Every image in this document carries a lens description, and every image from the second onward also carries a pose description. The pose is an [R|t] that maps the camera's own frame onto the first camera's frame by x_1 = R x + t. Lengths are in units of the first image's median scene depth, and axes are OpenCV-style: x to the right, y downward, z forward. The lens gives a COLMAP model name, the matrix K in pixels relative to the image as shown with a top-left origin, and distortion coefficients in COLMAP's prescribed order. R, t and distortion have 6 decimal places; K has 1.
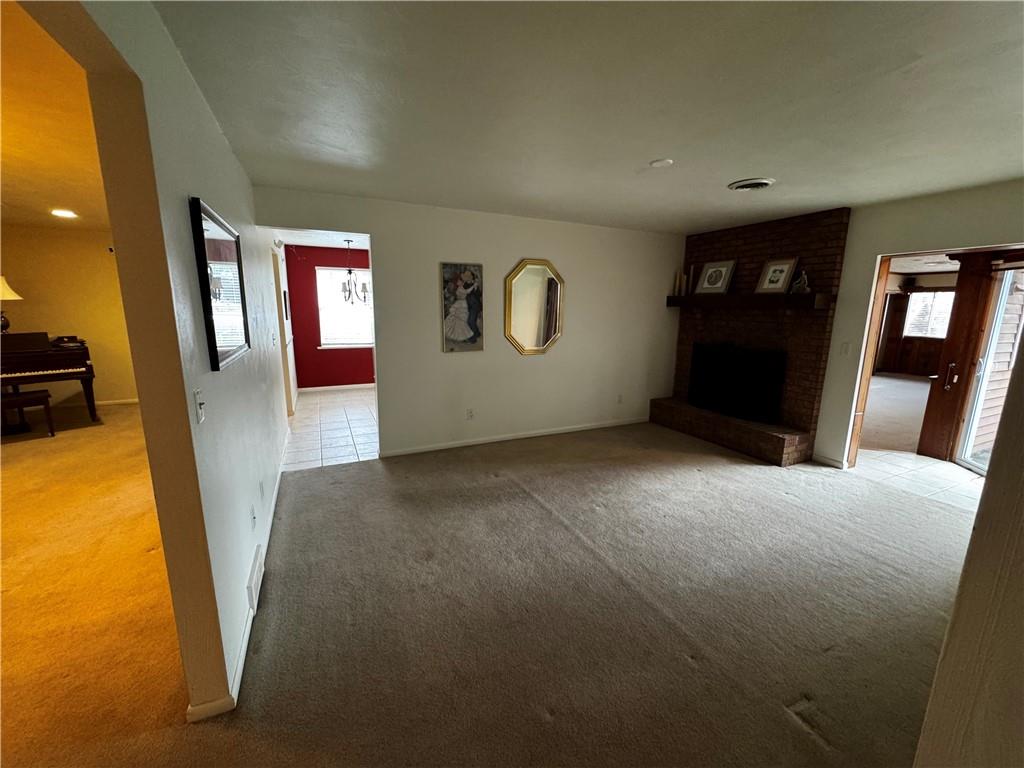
lens RADIAL K [[407.2, 0, 510.5], [0, 407.2, 385.9], [0, 0, 1]] dist [-0.002734, -0.000310]
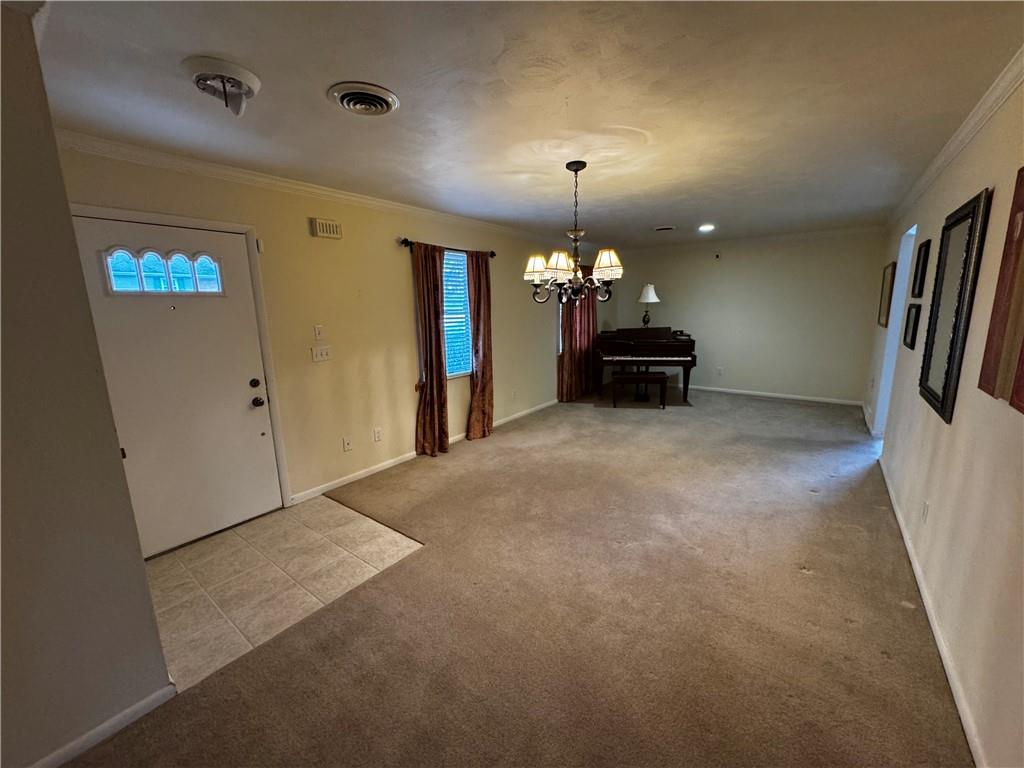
lens RADIAL K [[407.2, 0, 510.6], [0, 407.2, 384.6], [0, 0, 1]] dist [-0.002734, -0.000310]
pose [[0.460384, 0.145417, -0.875728, -0.236580], [-0.143739, 0.985685, 0.088110, 0.004921], [0.876005, 0.085312, 0.474696, -0.026679]]
